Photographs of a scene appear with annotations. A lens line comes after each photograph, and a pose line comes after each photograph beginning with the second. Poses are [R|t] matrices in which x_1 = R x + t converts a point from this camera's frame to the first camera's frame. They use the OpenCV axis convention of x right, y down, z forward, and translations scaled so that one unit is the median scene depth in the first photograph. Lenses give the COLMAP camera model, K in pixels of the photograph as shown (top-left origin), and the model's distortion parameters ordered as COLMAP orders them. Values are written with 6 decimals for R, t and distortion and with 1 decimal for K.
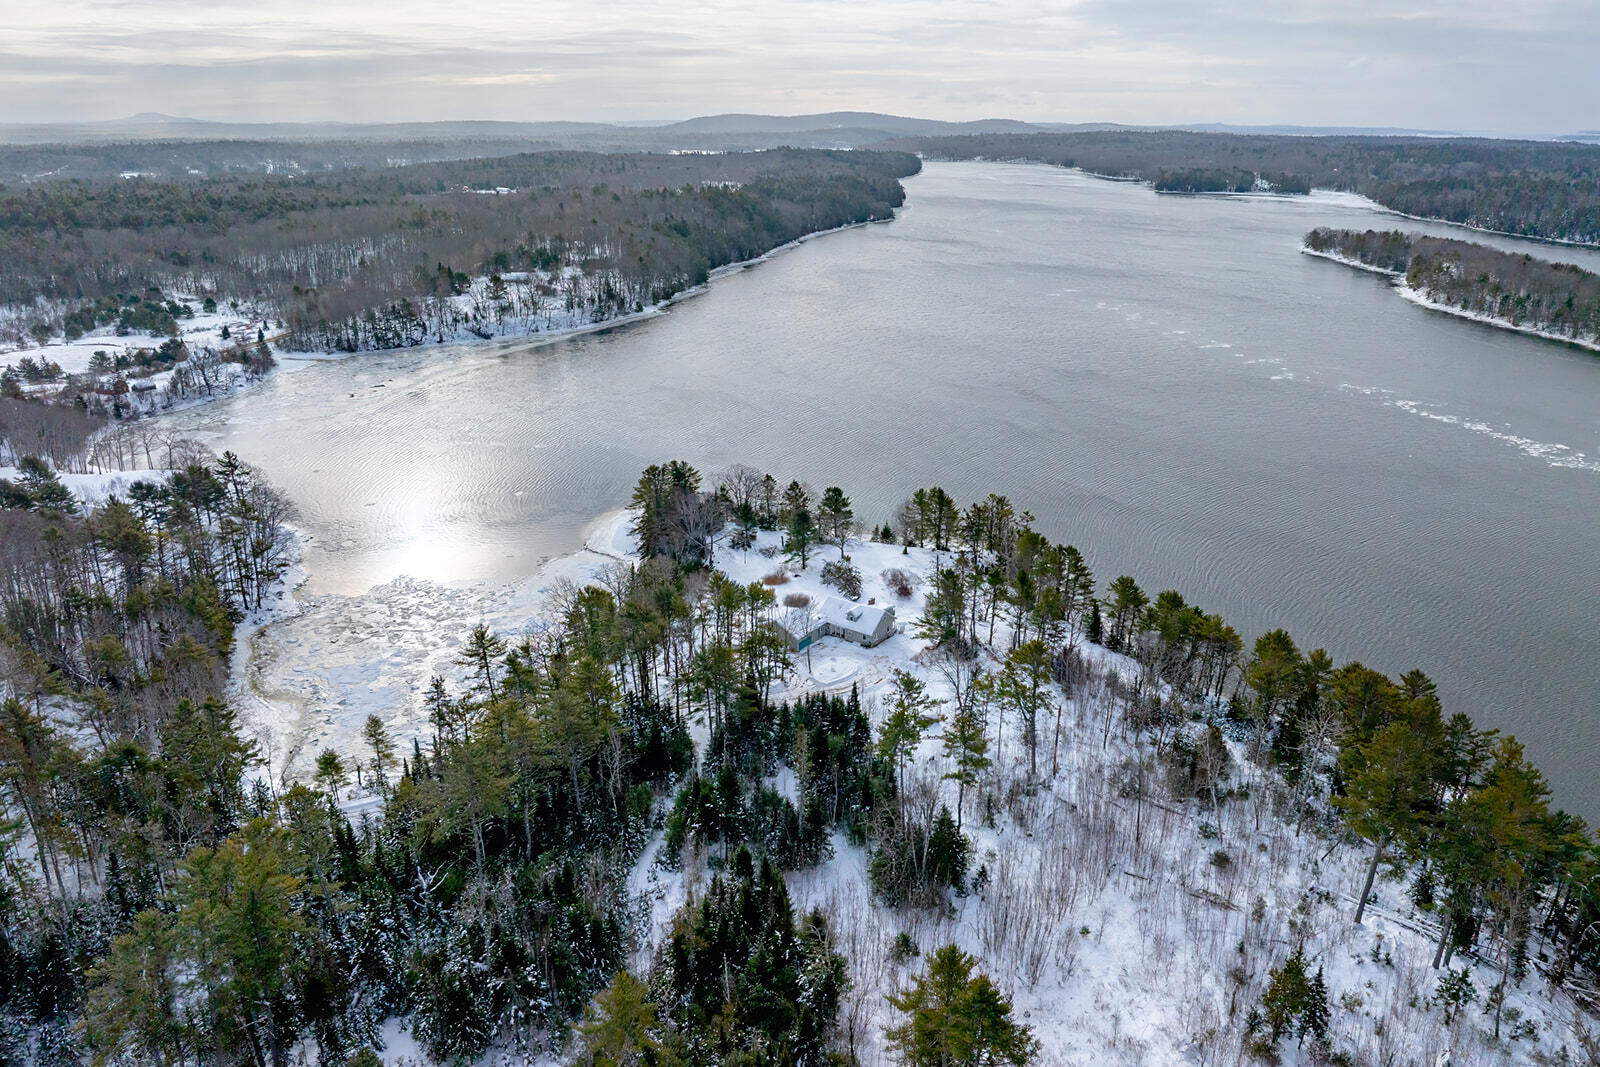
lens RADIAL K [[1135.4, 0, 803.3], [0, 1135.4, 502.6], [0, 0, 1]] dist [-0.033912, -0.001884]
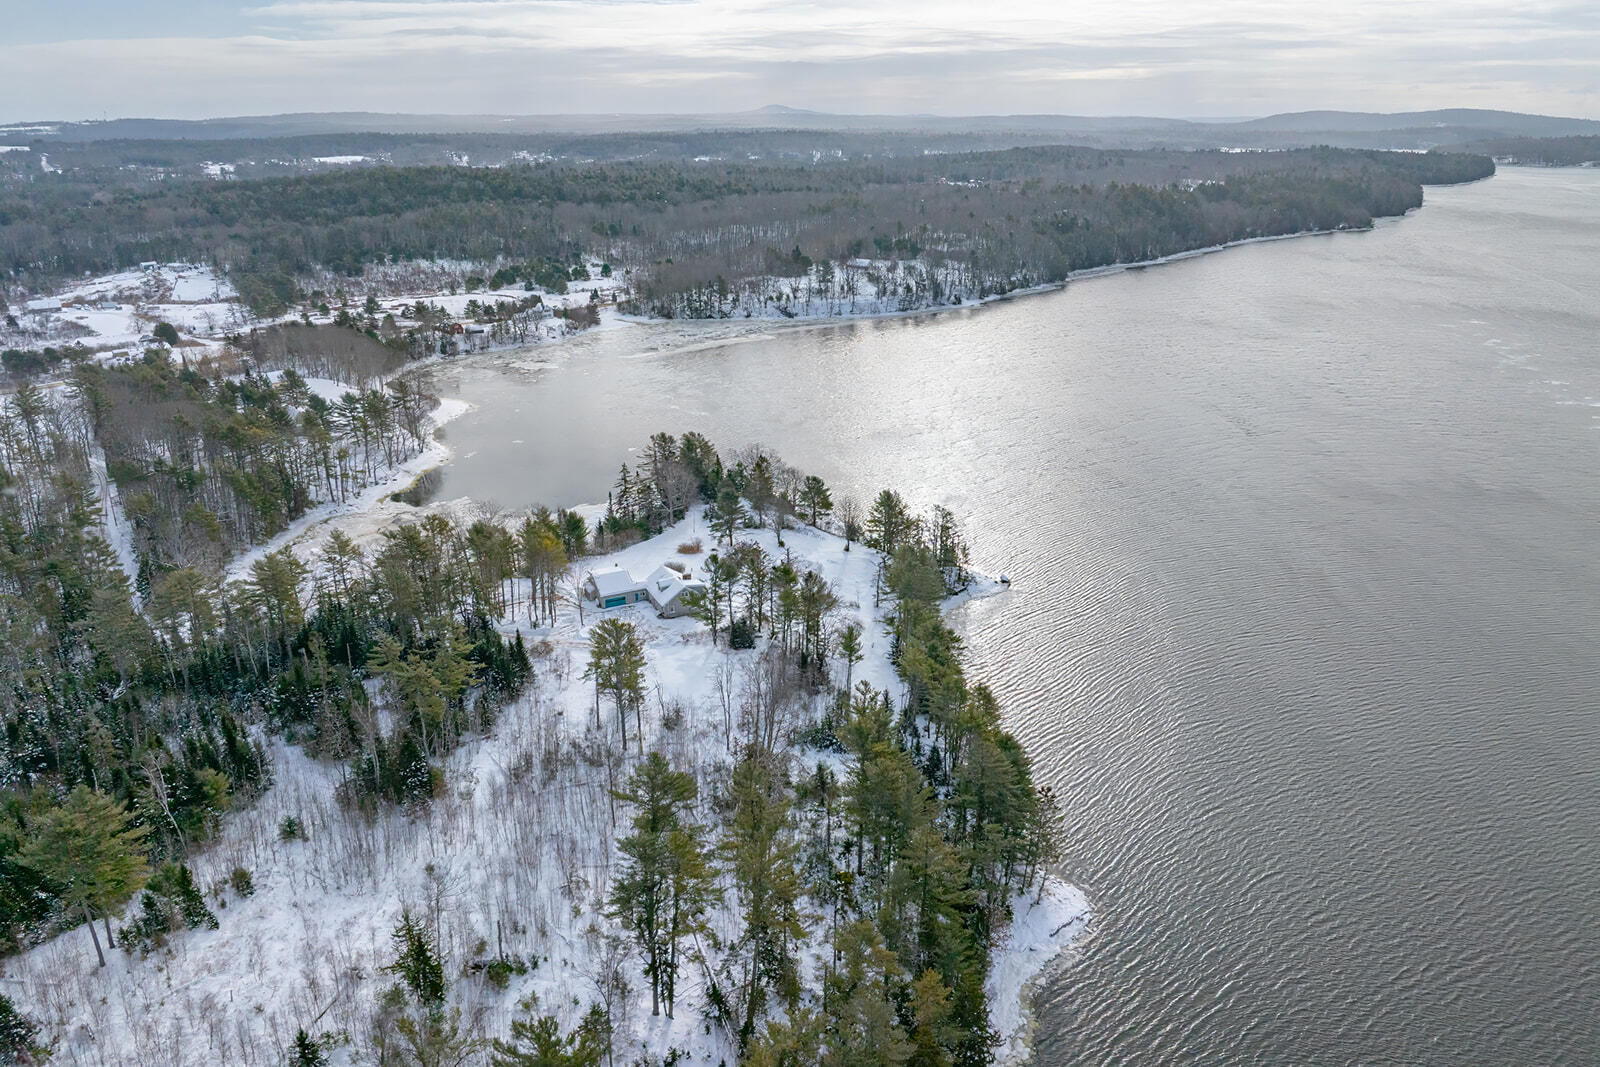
lens RADIAL K [[1133.1, 0, 804.2], [0, 1133.1, 497.9], [0, 0, 1]] dist [-0.027868, 0.000236]
pose [[0.884620, 0.147455, -0.442385, 0.186468], [-0.147098, 0.988491, 0.035336, -0.011430], [0.442504, 0.033815, 0.896129, 0.034721]]
